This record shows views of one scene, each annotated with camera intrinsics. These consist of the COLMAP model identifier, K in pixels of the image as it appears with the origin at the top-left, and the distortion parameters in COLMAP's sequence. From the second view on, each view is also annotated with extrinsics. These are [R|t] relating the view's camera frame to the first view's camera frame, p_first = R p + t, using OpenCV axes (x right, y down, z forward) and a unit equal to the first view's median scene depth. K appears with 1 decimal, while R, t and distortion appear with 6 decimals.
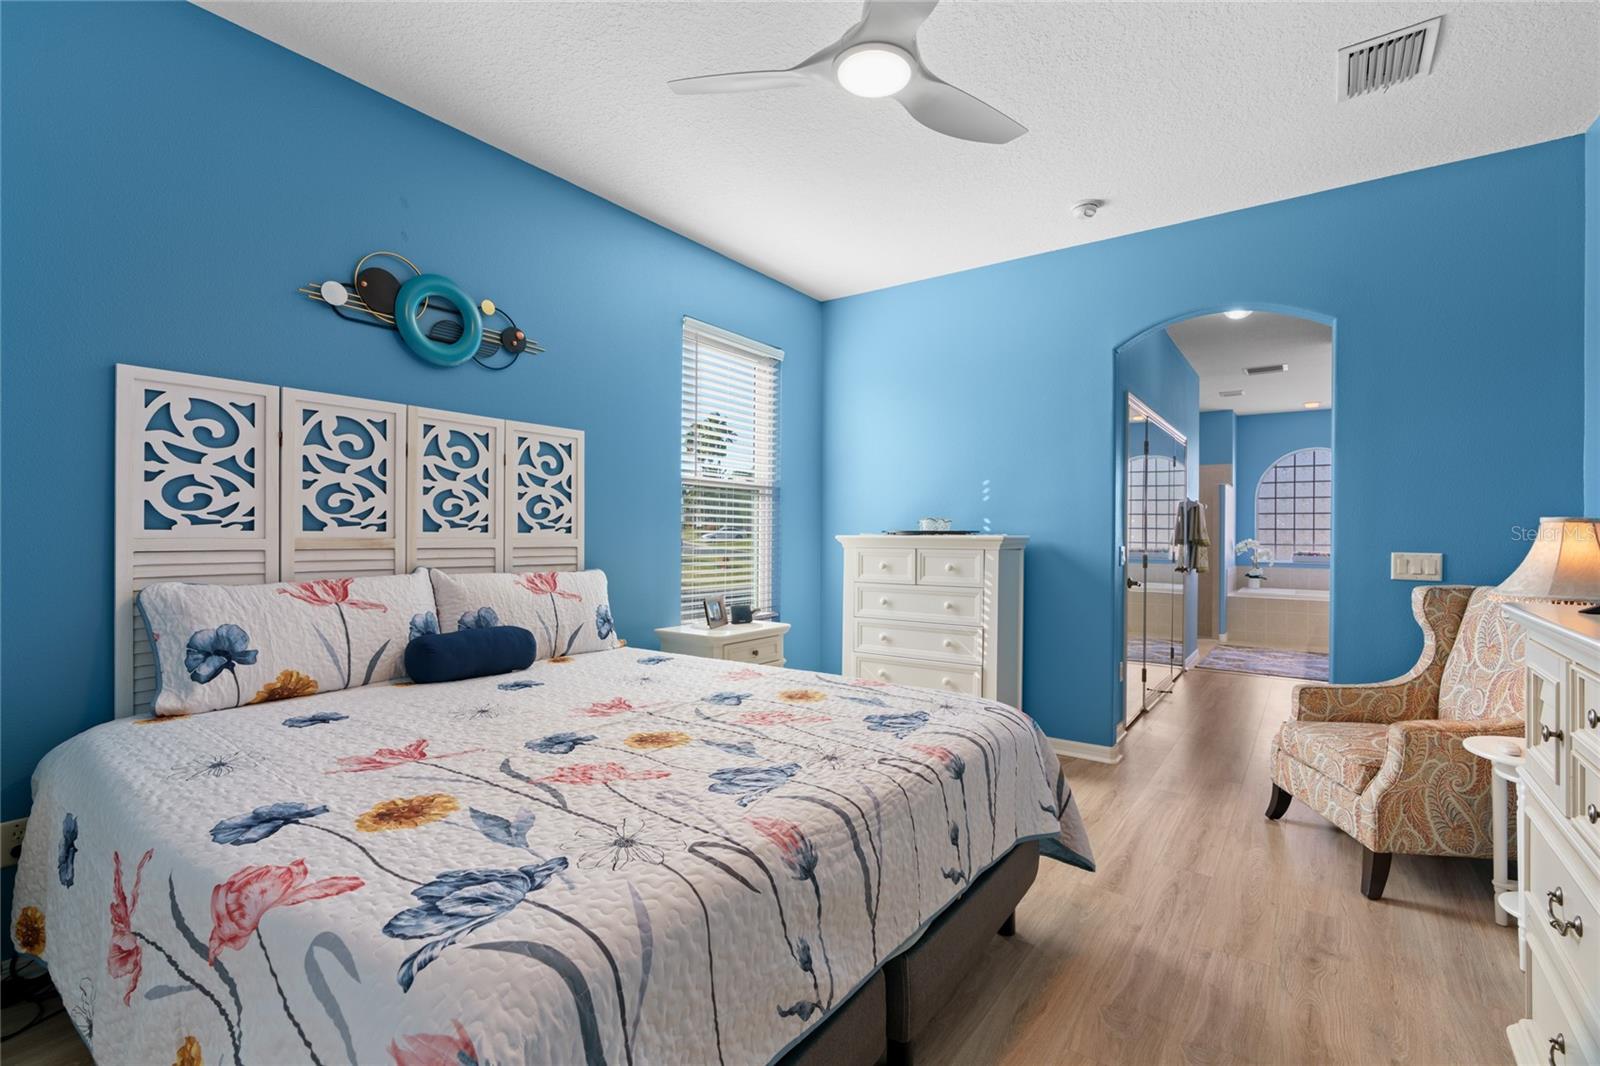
lens RADIAL K [[719.3, 0, 793.5], [0, 719.3, 528.4], [0, 0, 1]] dist [-0.003199, 0.001794]
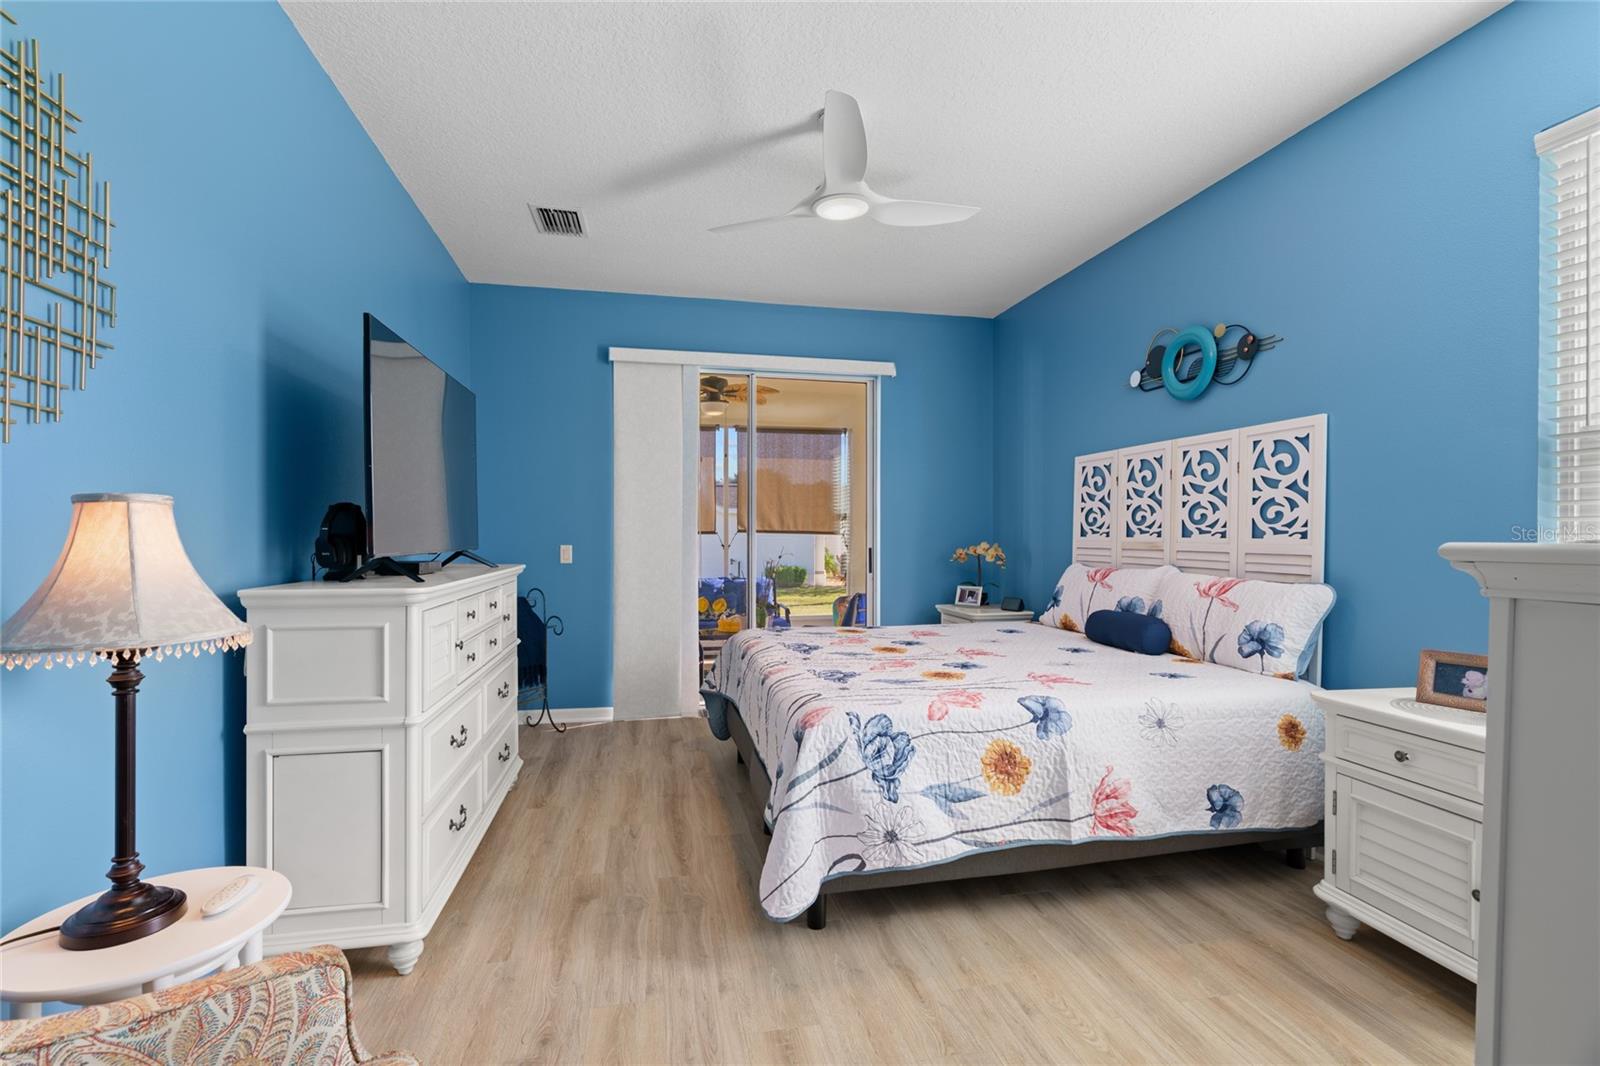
lens RADIAL K [[719.3, 0, 795.0], [0, 719.3, 539.3], [0, 0, 1]] dist [-0.003199, 0.001794]
pose [[-0.666129, -0.003501, -0.745828, 0.801194], [-0.001635, 0.999993, -0.003234, 0.012000], [0.745834, -0.000935, -0.666131, 1.231552]]
